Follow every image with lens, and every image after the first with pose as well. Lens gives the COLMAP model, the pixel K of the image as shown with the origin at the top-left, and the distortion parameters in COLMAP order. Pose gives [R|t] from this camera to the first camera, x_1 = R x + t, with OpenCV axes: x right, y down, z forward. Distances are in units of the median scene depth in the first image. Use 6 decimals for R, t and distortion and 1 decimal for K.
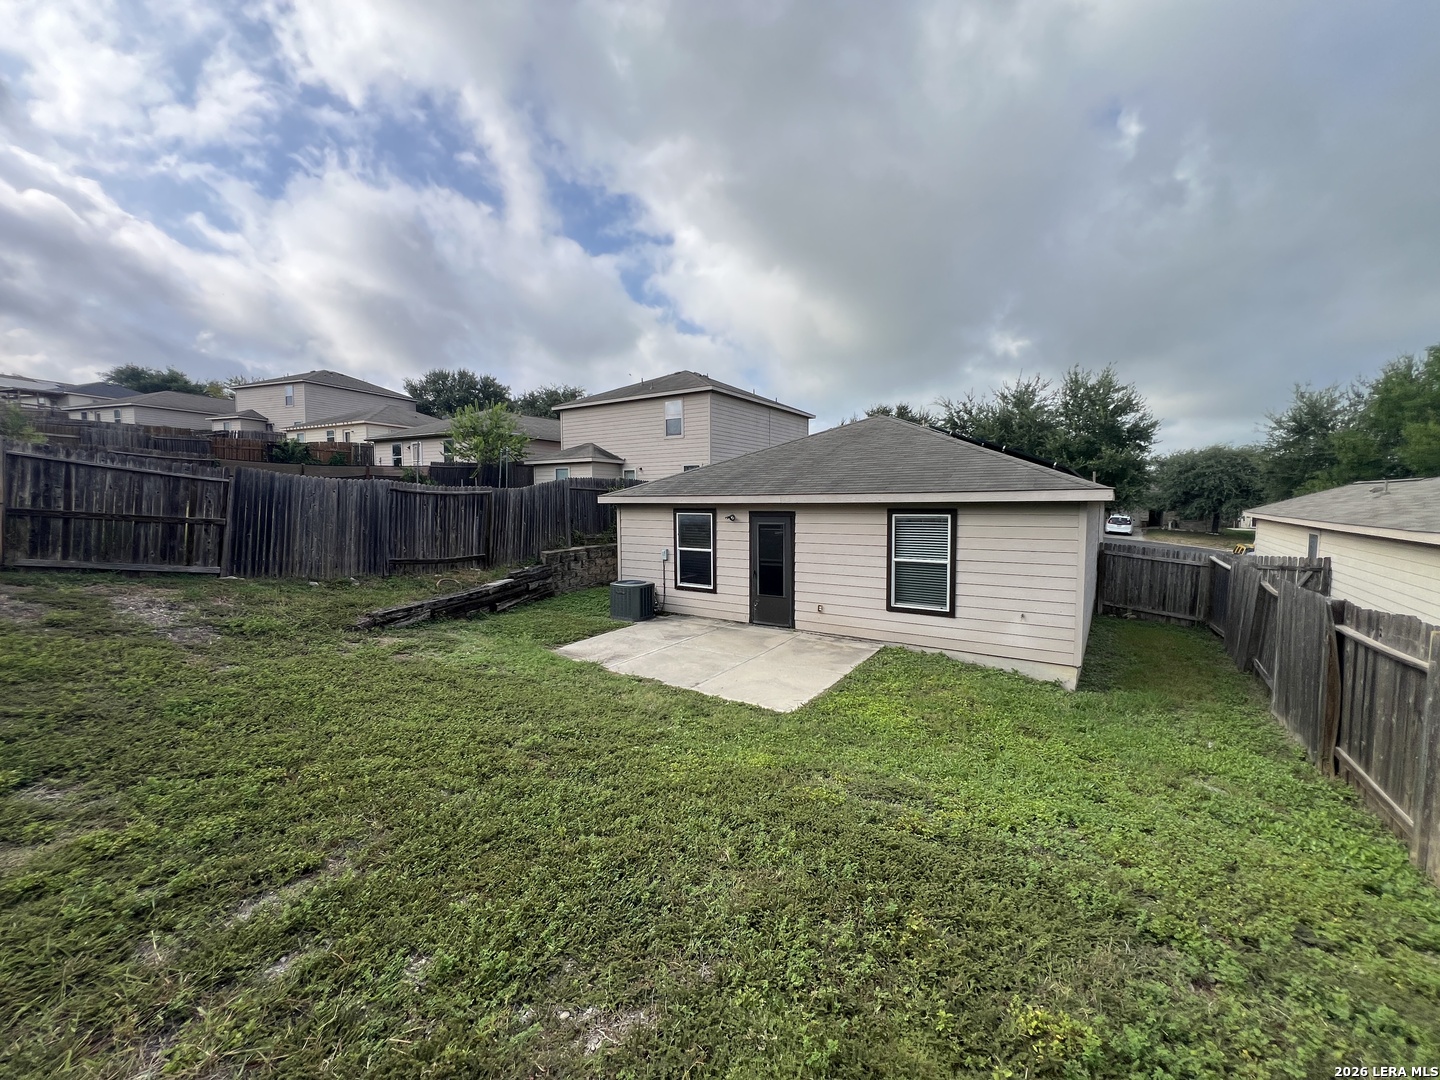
lens RADIAL K [[579.3, 0, 717.3], [0, 579.3, 539.1], [0, 0, 1]] dist [-0.001576, 0.000408]
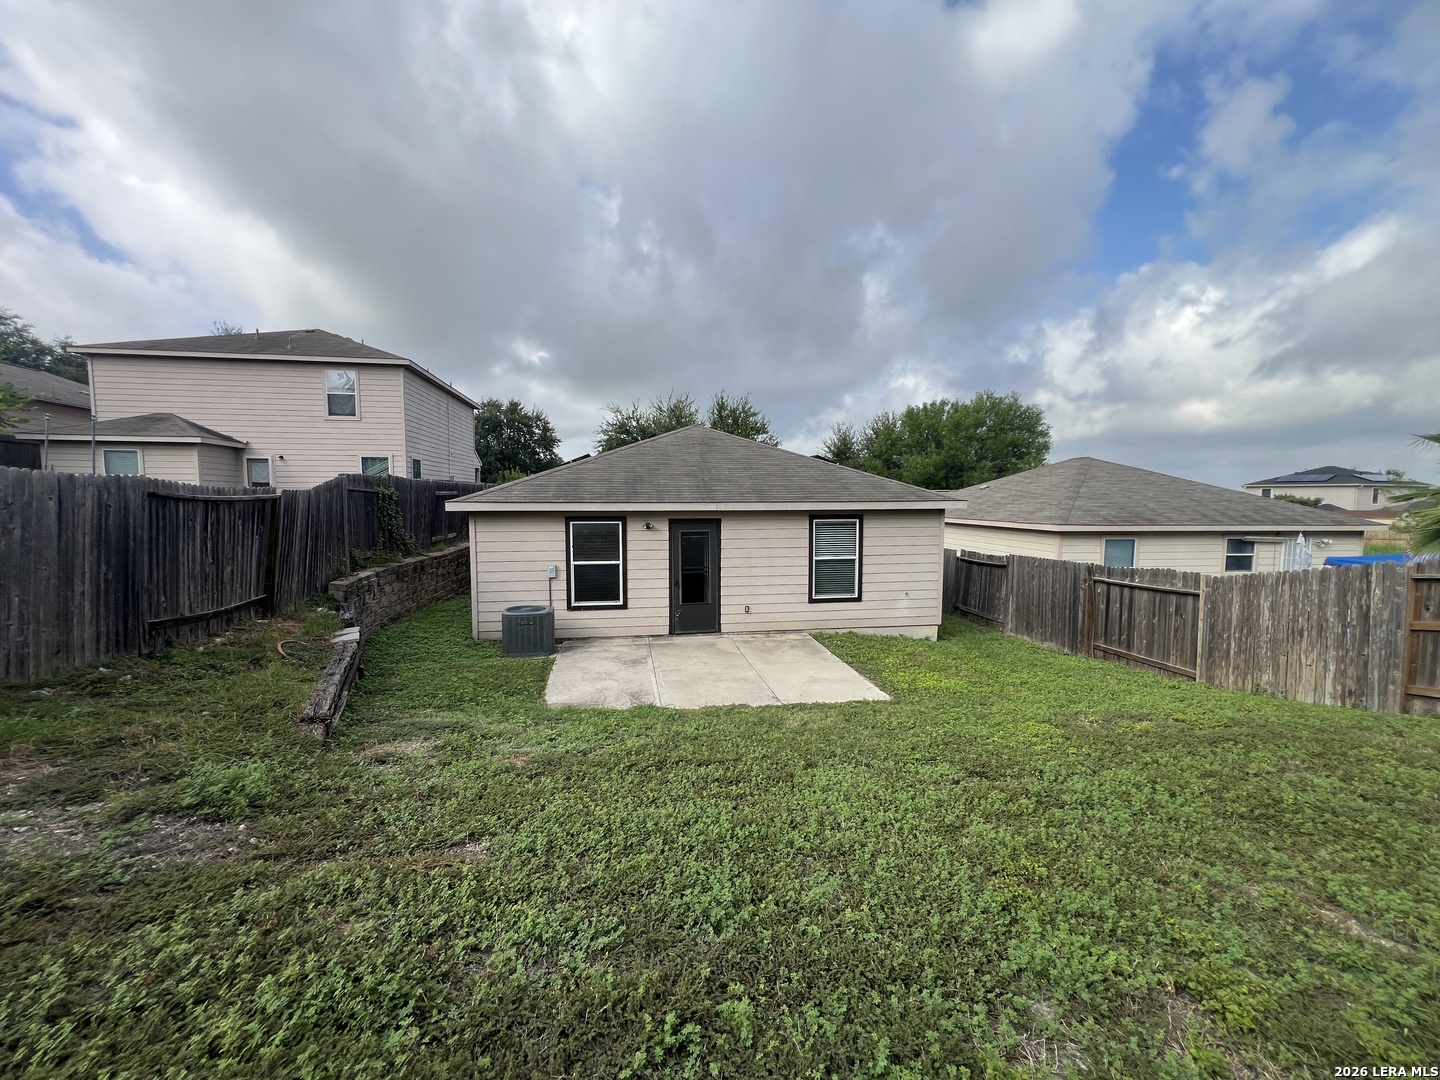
lens RADIAL K [[579.3, 0, 717.3], [0, 579.3, 539.1], [0, 0, 1]] dist [-0.001576, 0.000408]
pose [[0.730912, -0.046750, 0.680869, -0.565384], [0.041450, 0.998850, 0.024086, -0.035870], [-0.681212, 0.010618, 0.732009, 0.249646]]
